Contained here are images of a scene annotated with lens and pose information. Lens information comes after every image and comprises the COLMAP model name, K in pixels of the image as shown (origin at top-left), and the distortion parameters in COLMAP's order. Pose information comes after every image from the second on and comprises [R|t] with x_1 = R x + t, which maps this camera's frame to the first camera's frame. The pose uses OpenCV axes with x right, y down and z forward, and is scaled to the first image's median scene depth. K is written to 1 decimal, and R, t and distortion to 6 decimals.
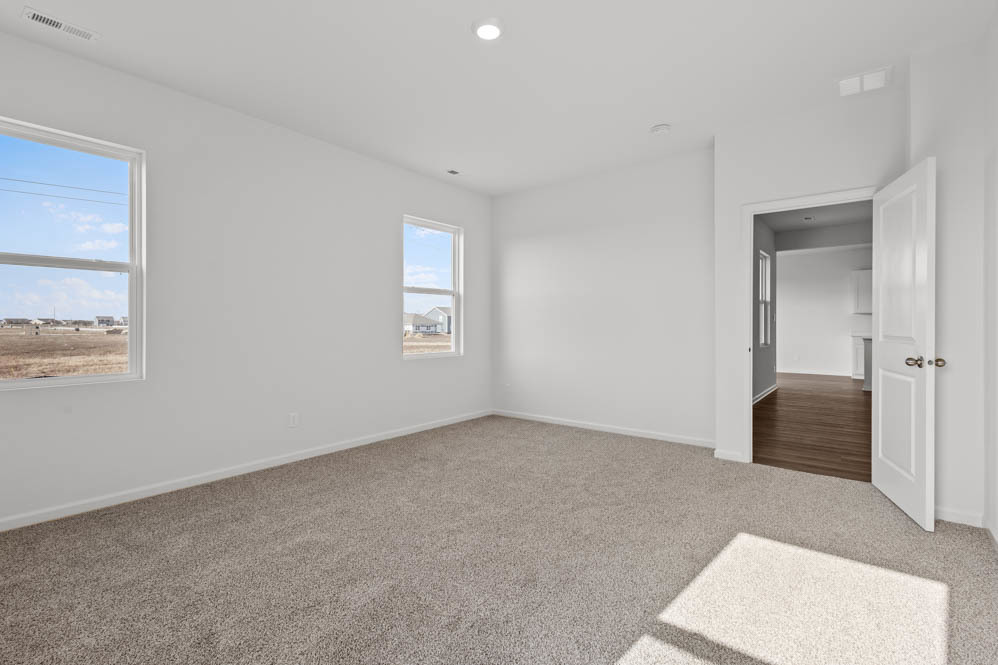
lens RADIAL K [[460.7, 0, 499.0], [0, 460.7, 332.5], [0, 0, 1]] dist [0.002266, 0.000027]
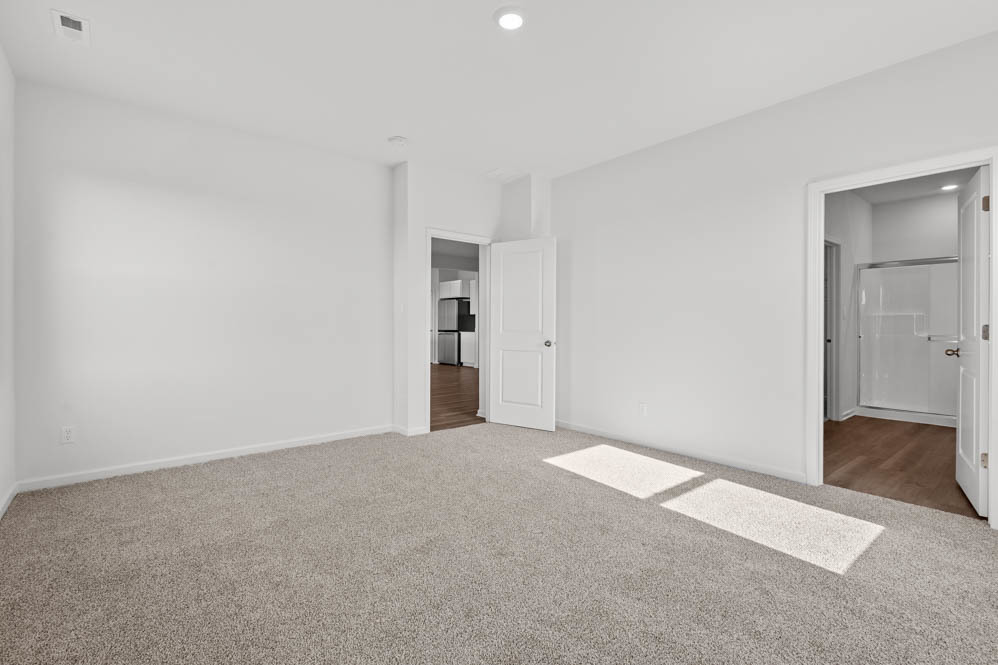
lens RADIAL K [[464.8, 0, 502.7], [0, 464.8, 324.5], [0, 0, 1]] dist [-0.000680, -0.000933]
pose [[0.191217, 0.000171, 0.981548, -0.736020], [0.009266, 0.999955, -0.001979, -0.008621], [-0.981504, 0.009473, 0.191207, 0.612594]]
